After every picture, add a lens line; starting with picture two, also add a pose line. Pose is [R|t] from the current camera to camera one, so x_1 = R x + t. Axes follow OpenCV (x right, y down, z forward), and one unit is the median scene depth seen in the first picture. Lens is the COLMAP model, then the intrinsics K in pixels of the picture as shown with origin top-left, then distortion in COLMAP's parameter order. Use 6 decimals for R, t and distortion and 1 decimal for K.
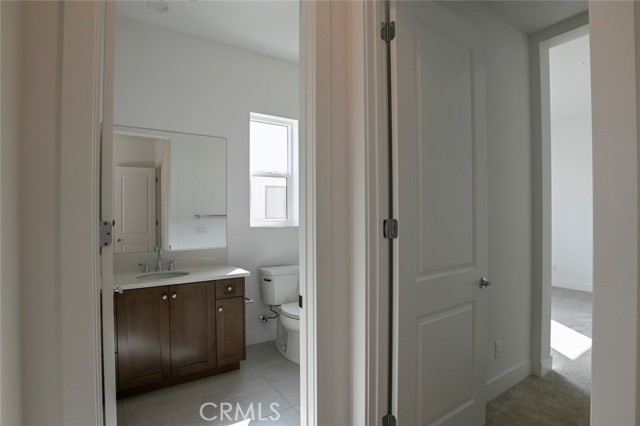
lens RADIAL K [[328.7, 0, 318.5], [0, 328.7, 213.8], [0, 0, 1]] dist [-0.072366, 0.025670]
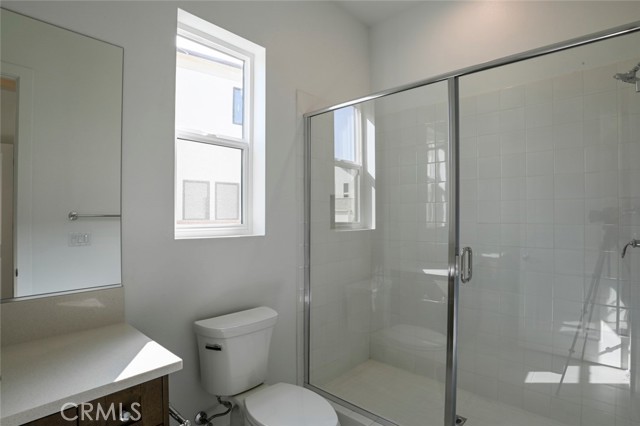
lens RADIAL K [[328.7, 0, 318.5], [0, 328.7, 213.8], [0, 0, 1]] dist [-0.072366, 0.025670]
pose [[0.969955, 0.005914, 0.243212, -0.113206], [-0.005526, 0.999982, -0.002278, 0.001829], [-0.243221, 0.000866, 0.969971, 0.457563]]
